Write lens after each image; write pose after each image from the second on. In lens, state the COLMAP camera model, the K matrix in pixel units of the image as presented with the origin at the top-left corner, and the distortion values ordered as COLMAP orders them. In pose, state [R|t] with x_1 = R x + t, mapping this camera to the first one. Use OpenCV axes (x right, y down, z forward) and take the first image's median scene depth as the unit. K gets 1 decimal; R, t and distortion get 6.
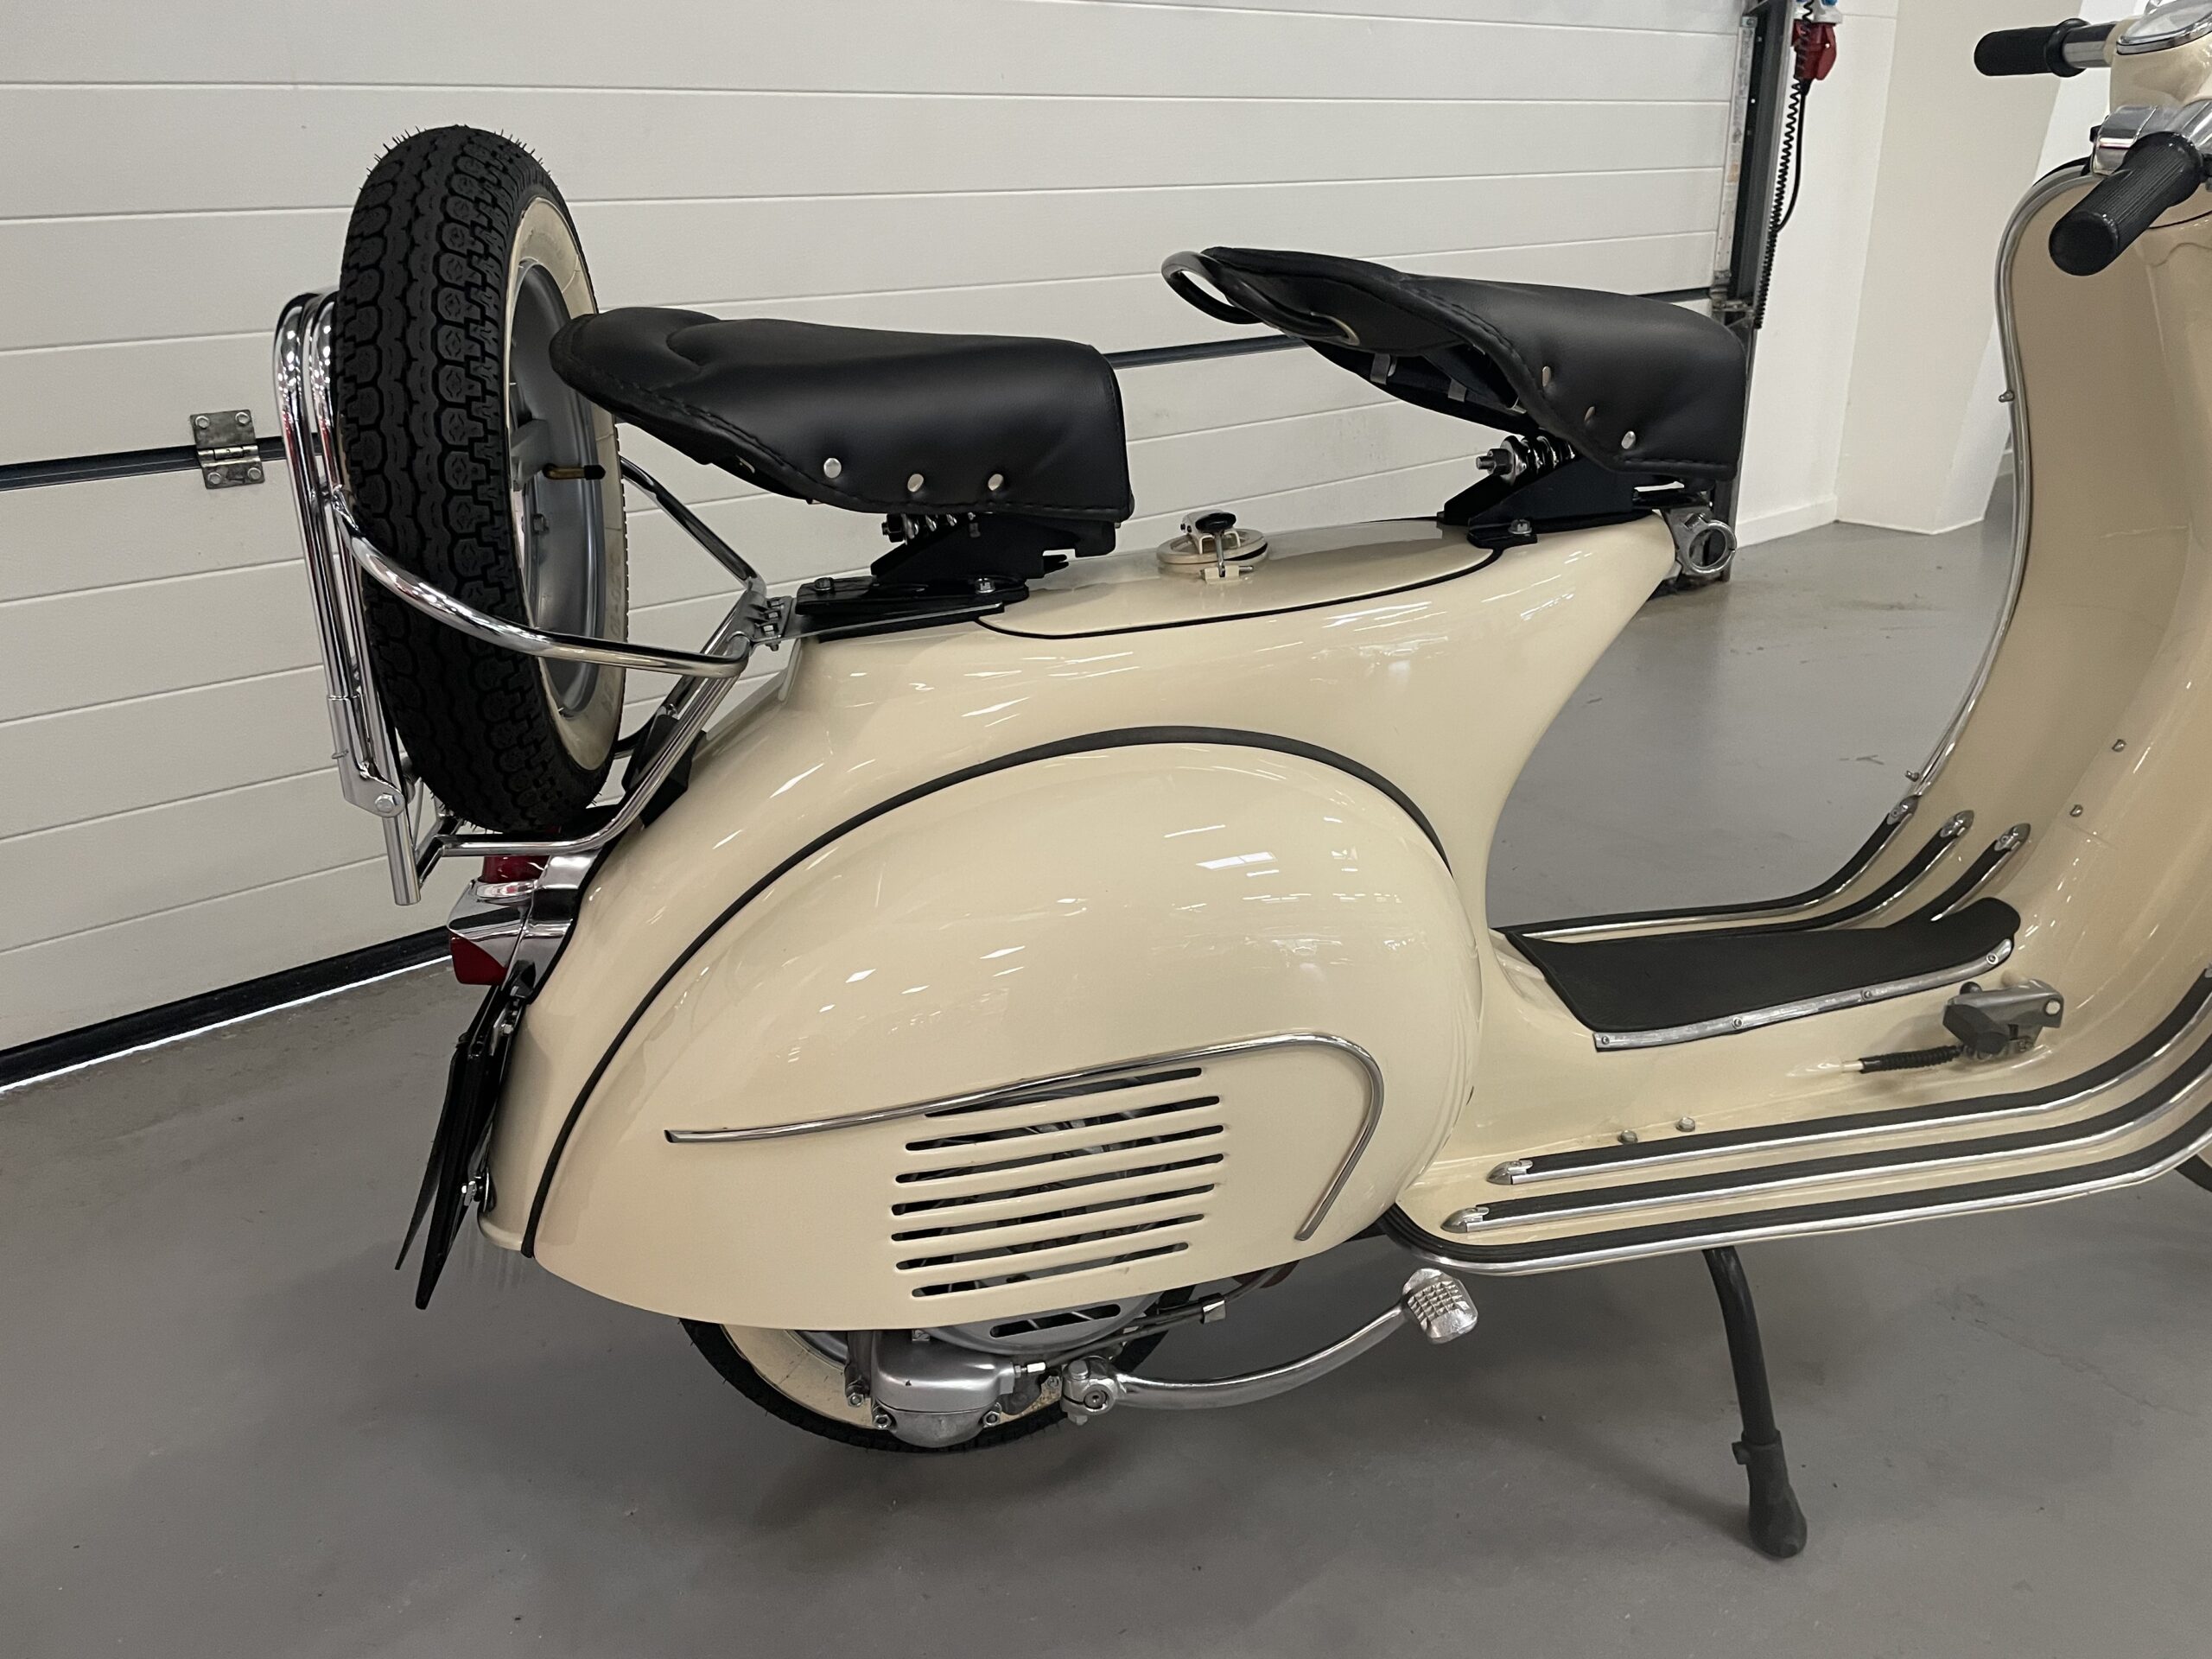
lens RADIAL K [[1624.0, 0, 1106.0], [0, 1624.0, 829.5], [0, 0, 1]] dist [0.064842, -0.081159]
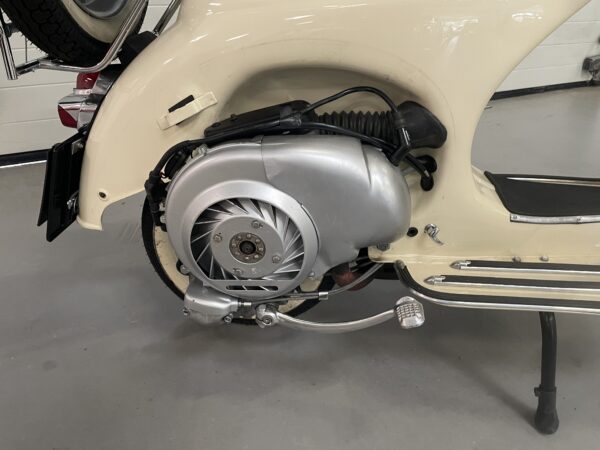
lens RADIAL K [[440.5, 0, 300.0], [0, 440.5, 225.0], [0, 0, 1]] dist [0.064842, -0.081159]
pose [[0.969603, 0.160910, -0.184333, 0.133761], [-0.128756, 0.976142, 0.174841, 0.071726], [0.208068, -0.145793, 0.967188, 0.339541]]
